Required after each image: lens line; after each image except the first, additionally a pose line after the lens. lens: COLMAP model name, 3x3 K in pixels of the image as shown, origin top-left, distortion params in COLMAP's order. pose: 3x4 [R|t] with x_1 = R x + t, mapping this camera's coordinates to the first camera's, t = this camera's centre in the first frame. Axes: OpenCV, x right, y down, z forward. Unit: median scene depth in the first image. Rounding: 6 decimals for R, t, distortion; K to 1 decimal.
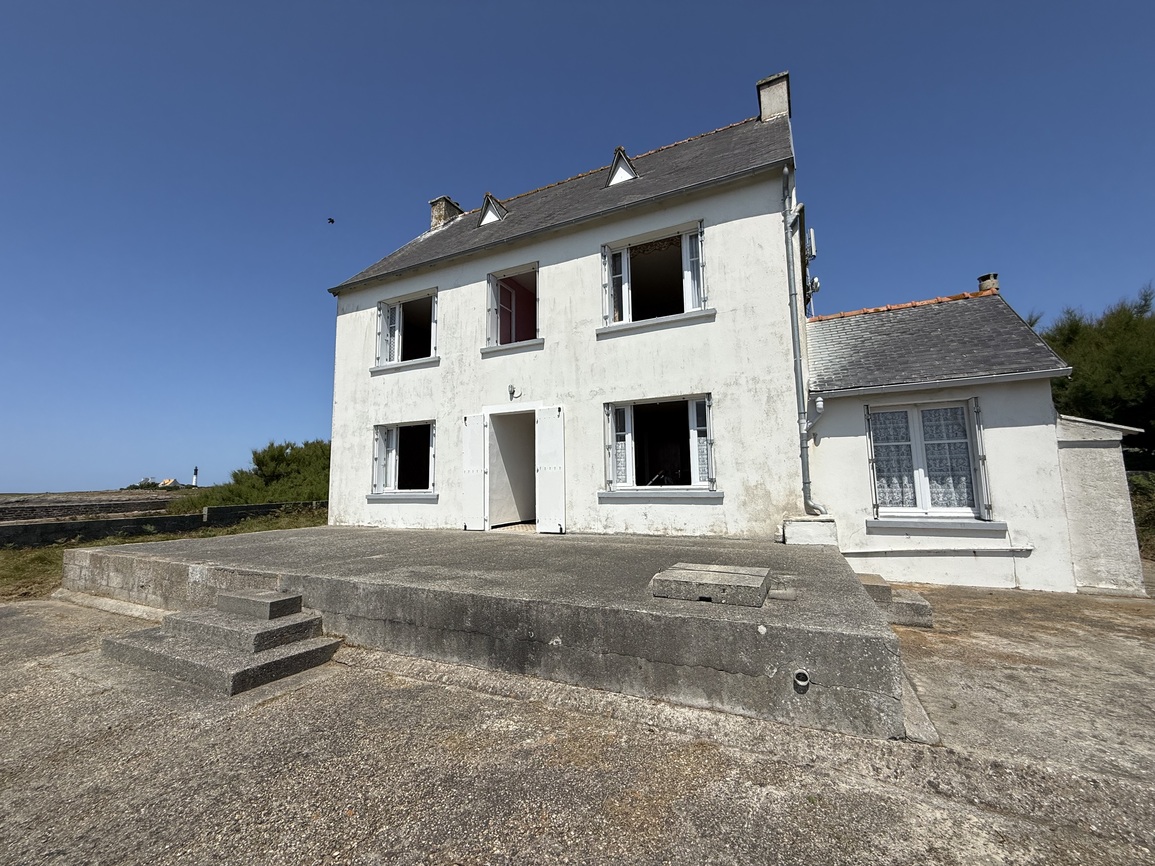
lens RADIAL K [[456.5, 0, 577.7], [0, 456.5, 431.4], [0, 0, 1]] dist [-0.000539, -0.000025]
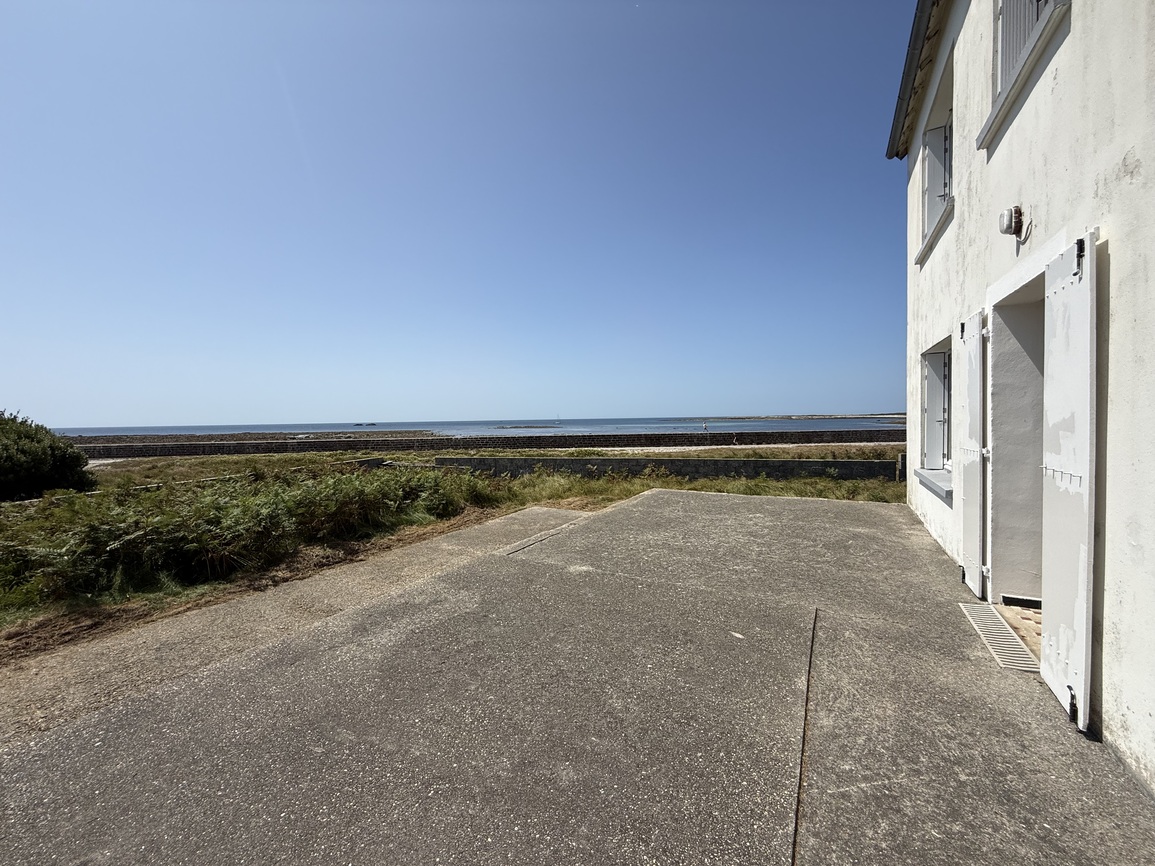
lens RADIAL K [[456.5, 0, 575.5], [0, 456.5, 436.5], [0, 0, 1]] dist [-0.000539, -0.000025]
pose [[-0.068352, 0.051476, -0.996332, 0.216096], [0.137492, 0.989625, 0.041697, 0.005299], [0.988142, -0.134137, -0.074720, 0.680678]]
